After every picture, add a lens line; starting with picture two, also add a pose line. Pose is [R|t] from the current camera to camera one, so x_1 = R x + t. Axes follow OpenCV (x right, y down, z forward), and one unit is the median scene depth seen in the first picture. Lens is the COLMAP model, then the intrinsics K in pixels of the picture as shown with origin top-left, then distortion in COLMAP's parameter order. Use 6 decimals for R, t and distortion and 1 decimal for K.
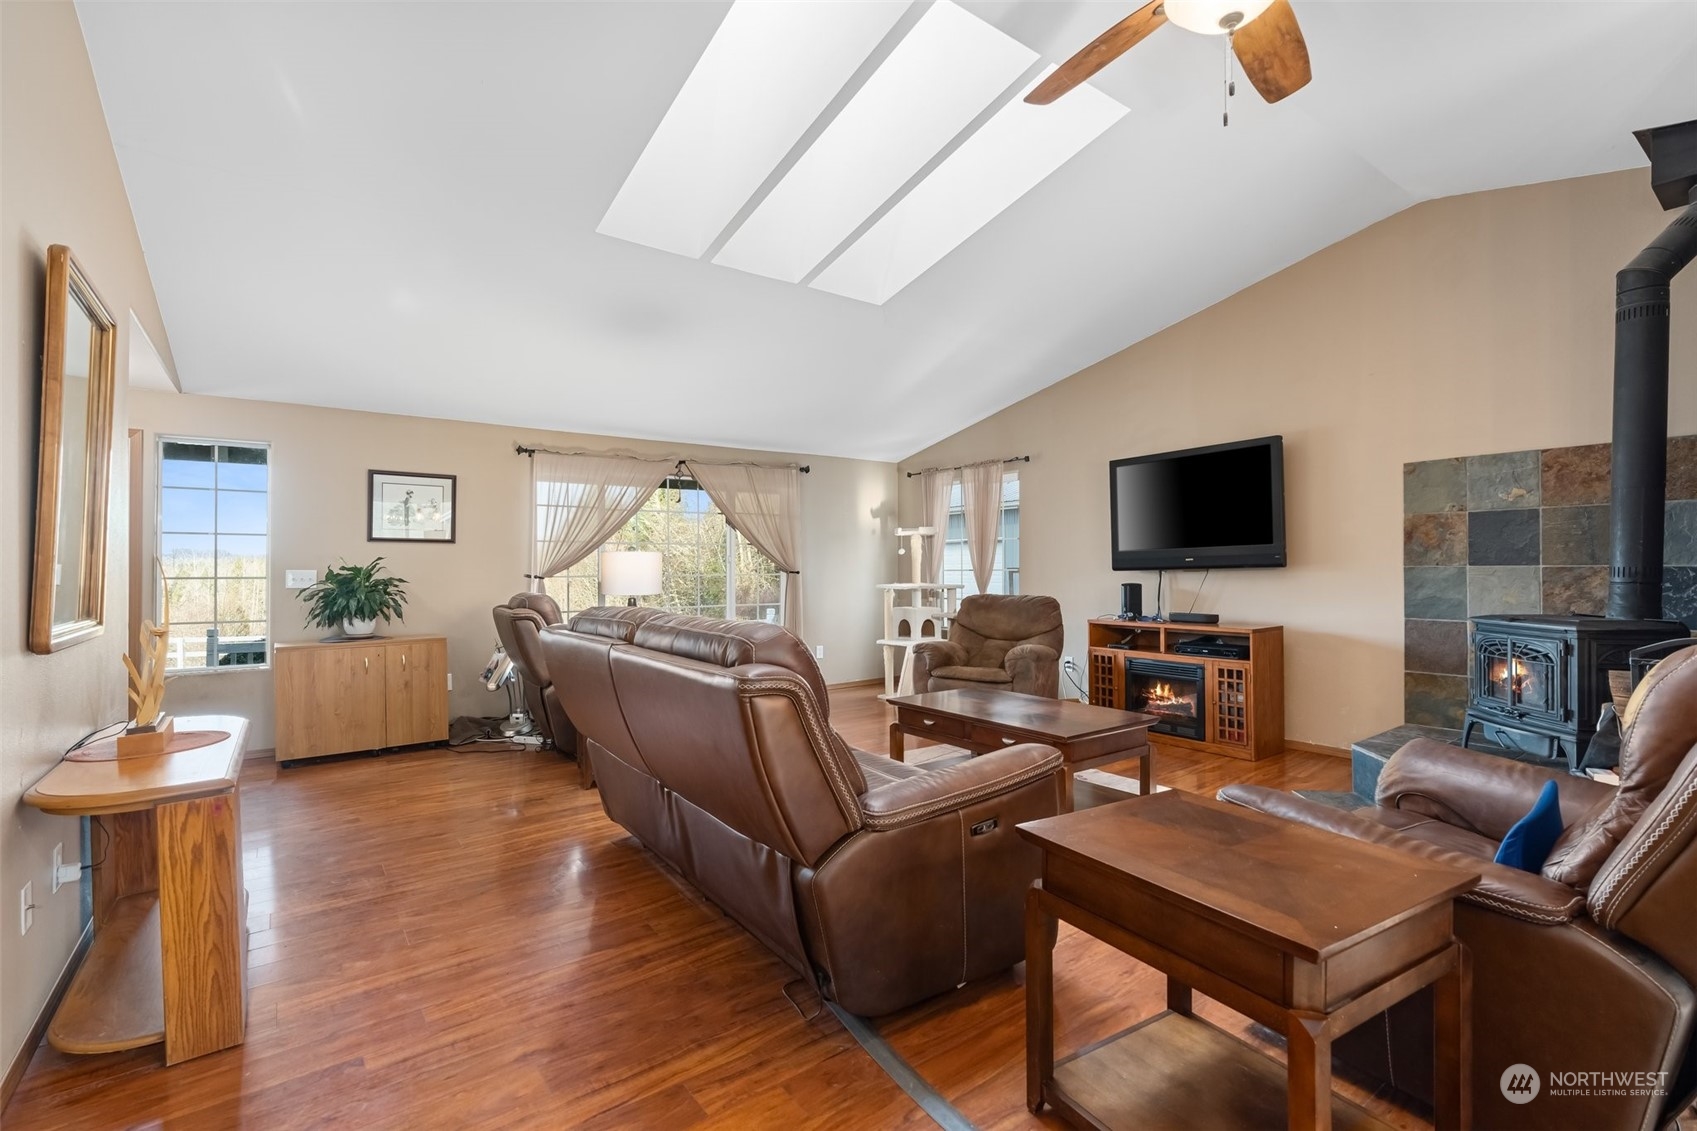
lens RADIAL K [[776.6, 0, 855.6], [0, 776.6, 570.3], [0, 0, 1]] dist [-0.003532, -0.000144]
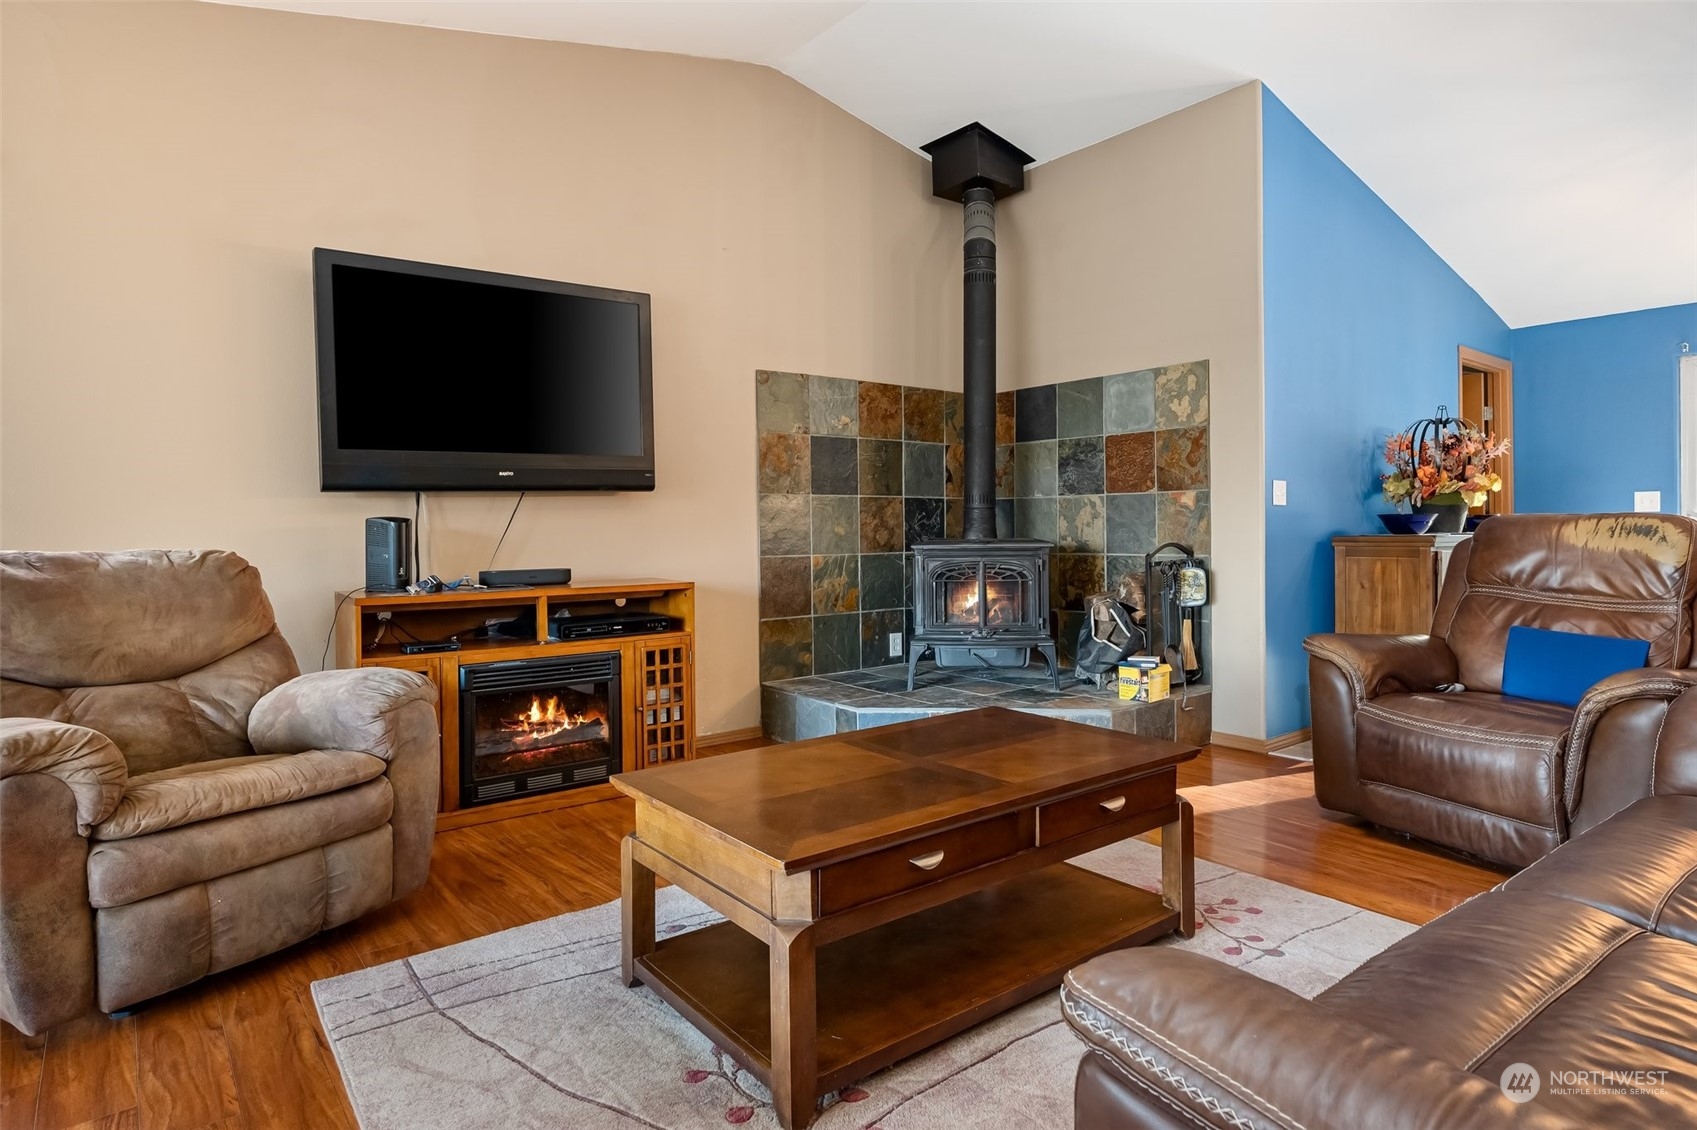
lens RADIAL K [[938.4, 0, 844.4], [0, 938.4, 567.2], [0, 0, 1]] dist [0.002046, 0.000064]
pose [[-0.019967, -0.038292, 0.999067, -0.305351], [0.009597, 0.999213, 0.038490, 0.035899], [-0.999755, 0.010357, -0.019584, 0.942747]]
